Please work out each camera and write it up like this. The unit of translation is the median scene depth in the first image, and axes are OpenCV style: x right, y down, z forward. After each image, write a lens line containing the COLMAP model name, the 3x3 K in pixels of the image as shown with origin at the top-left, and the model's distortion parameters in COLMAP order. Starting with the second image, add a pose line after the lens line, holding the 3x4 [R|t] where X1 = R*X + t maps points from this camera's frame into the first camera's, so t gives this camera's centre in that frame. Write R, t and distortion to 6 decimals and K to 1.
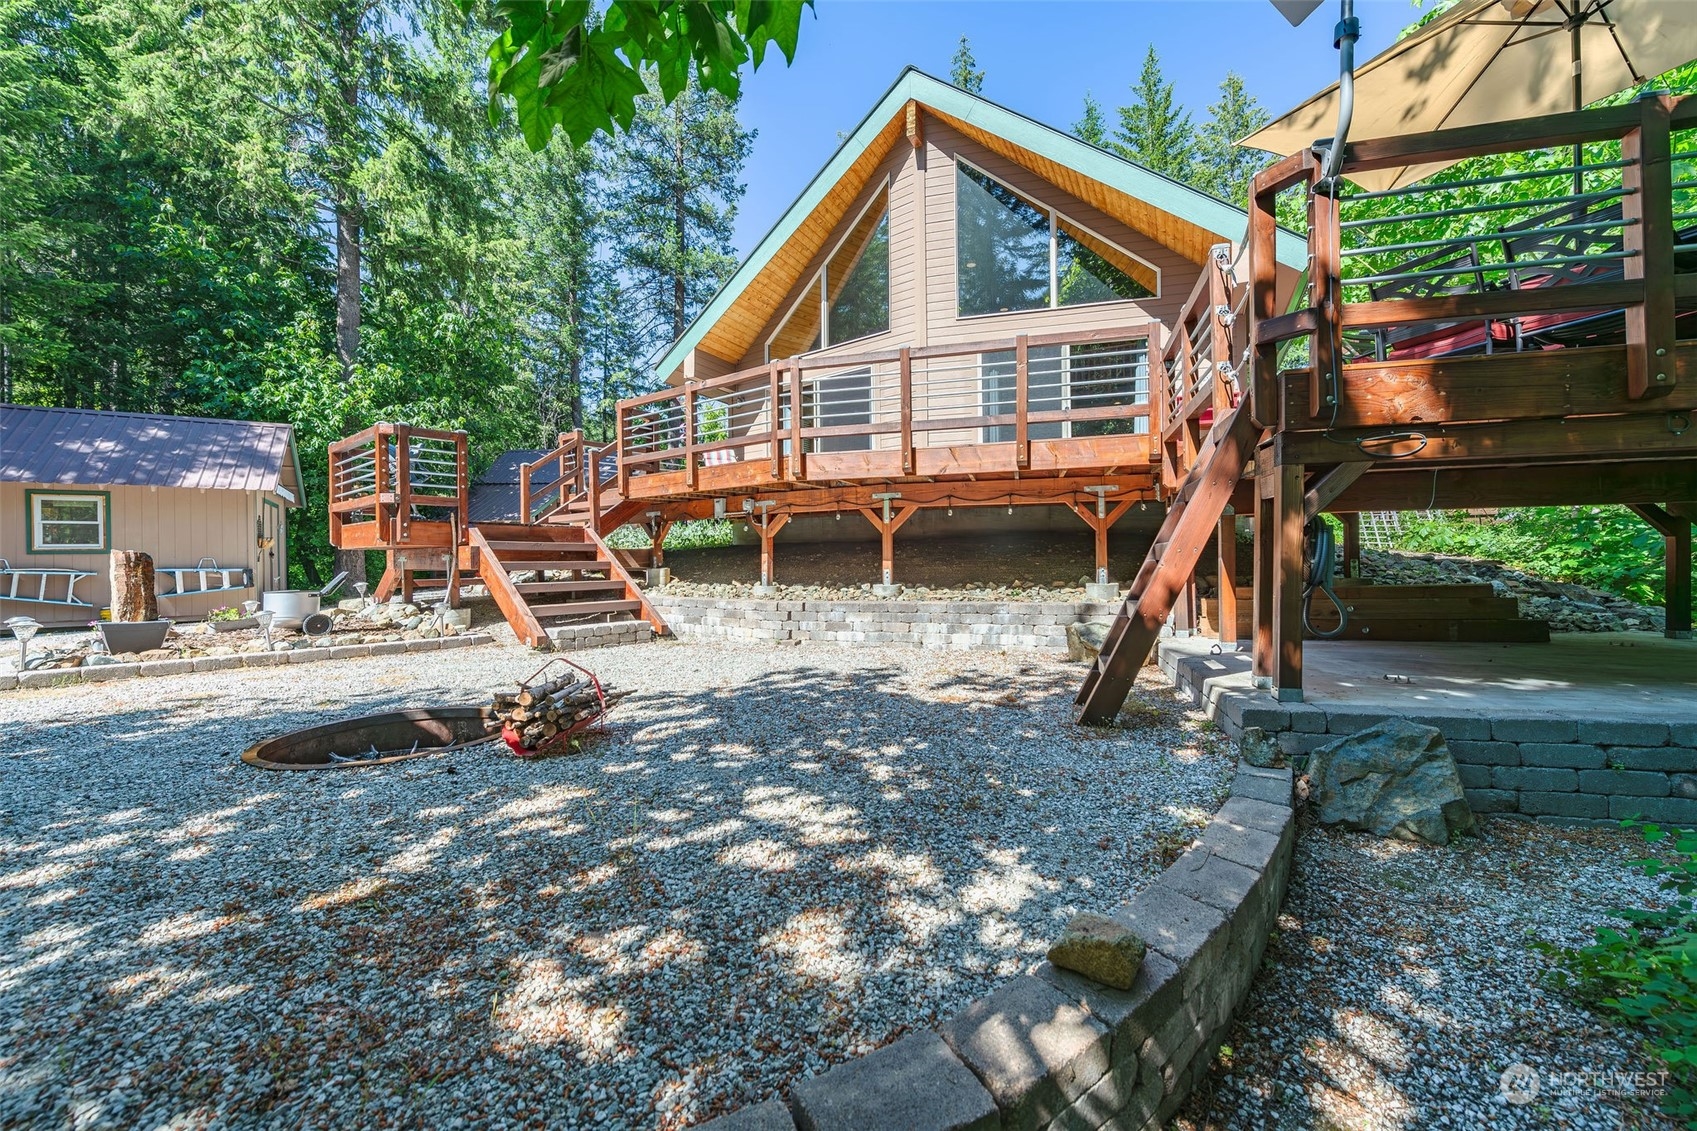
lens RADIAL K [[690.7, 0, 822.5], [0, 690.7, 532.5], [0, 0, 1]] dist [0.012804, -0.005008]
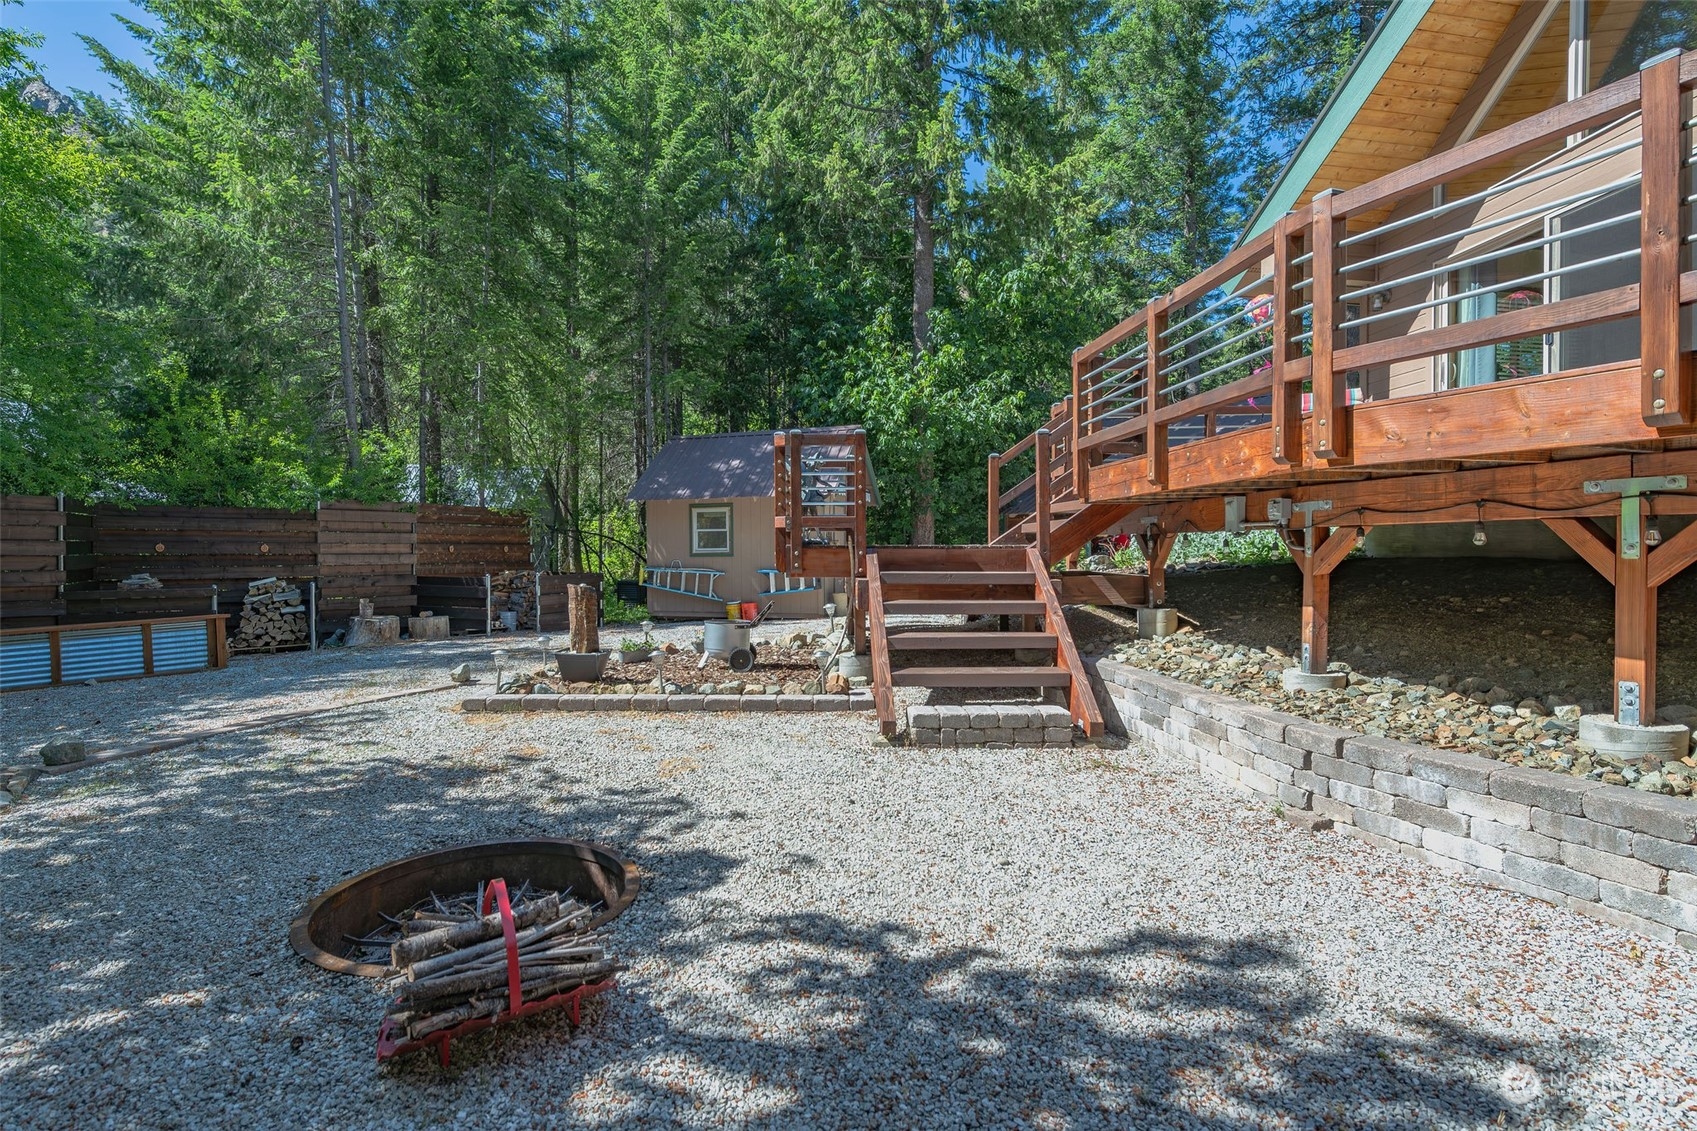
lens RADIAL K [[783.1, 0, 846.1], [0, 783.1, 540.0], [0, 0, 1]] dist [0.029473, -0.018840]
pose [[0.642894, 0.007311, -0.765920, 0.123692], [0.036191, 0.998548, 0.039909, -0.047157], [0.765100, -0.053377, 0.641696, 0.329620]]
